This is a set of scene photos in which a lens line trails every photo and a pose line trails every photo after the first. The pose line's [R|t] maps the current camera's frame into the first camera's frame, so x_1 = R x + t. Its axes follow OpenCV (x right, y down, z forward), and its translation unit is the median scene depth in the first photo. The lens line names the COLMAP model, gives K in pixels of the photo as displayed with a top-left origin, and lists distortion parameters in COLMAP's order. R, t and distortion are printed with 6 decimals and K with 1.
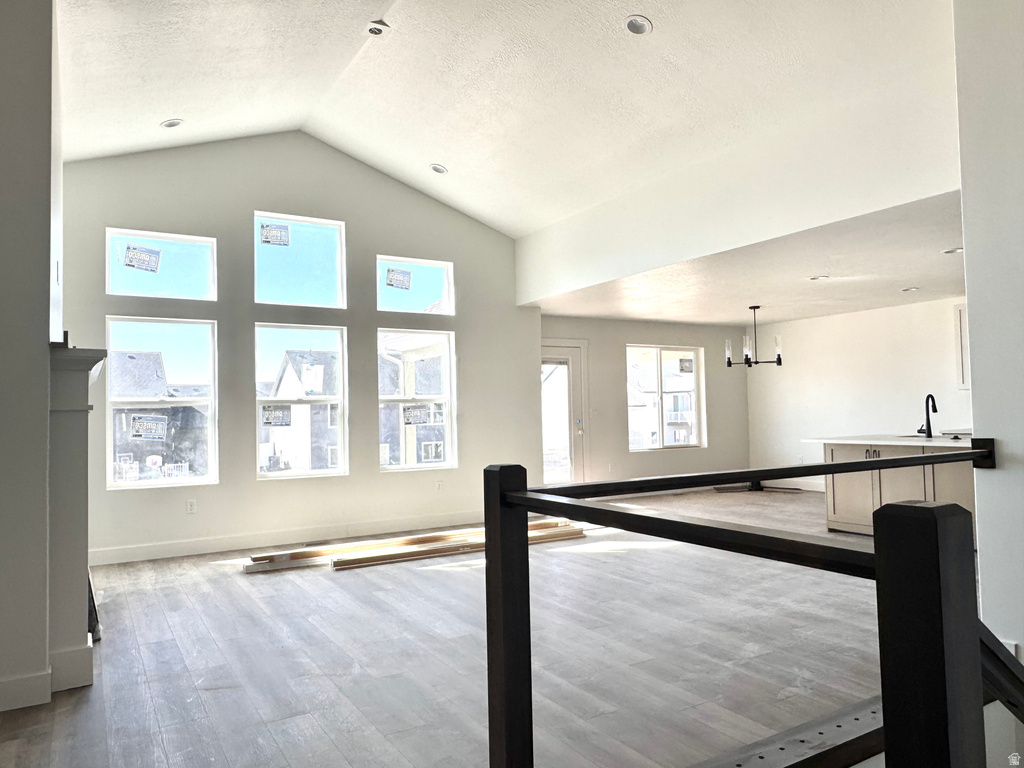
lens RADIAL K [[715.1, 0, 512.0], [0, 715.1, 384.0], [0, 0, 1]] dist [-0.000872, -0.000460]
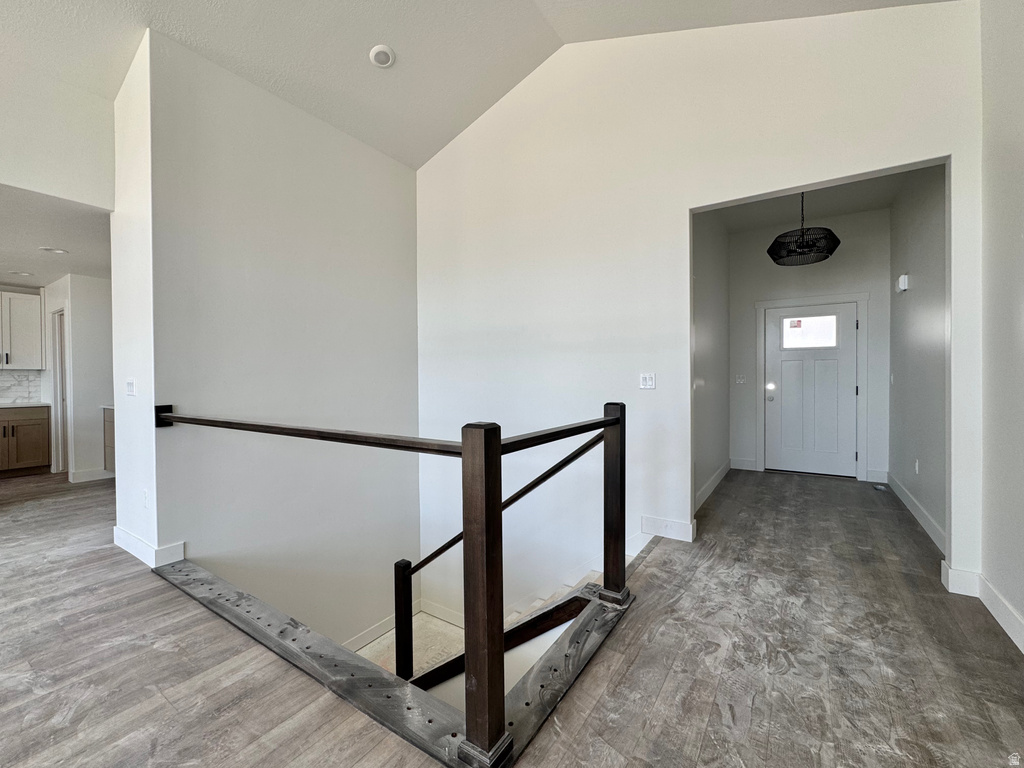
lens RADIAL K [[426.2, 0, 512.0], [0, 426.2, 384.0], [0, 0, 1]] dist [-0.001146, -0.000362]
pose [[-0.422048, 0.014572, 0.906456, -0.400347], [-0.014839, 0.999626, -0.022979, 0.047916], [-0.906452, -0.023149, -0.421674, 0.790961]]
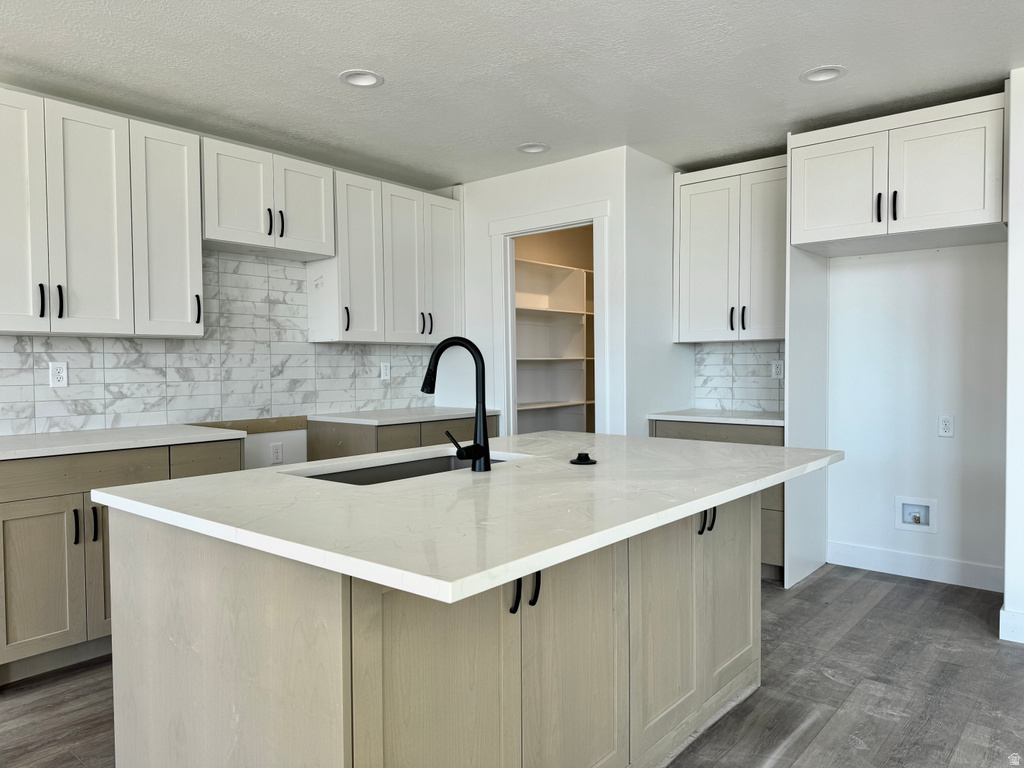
lens RADIAL K [[722.0, 0, 512.0], [0, 722.0, 384.0], [0, 0, 1]] dist [0.003642, 0.000380]
pose [[-0.318389, 0.001321, 0.947959, 0.525251], [-0.016619, 0.999838, -0.006975, 0.071075], [-0.947814, -0.017975, -0.318316, 2.238808]]
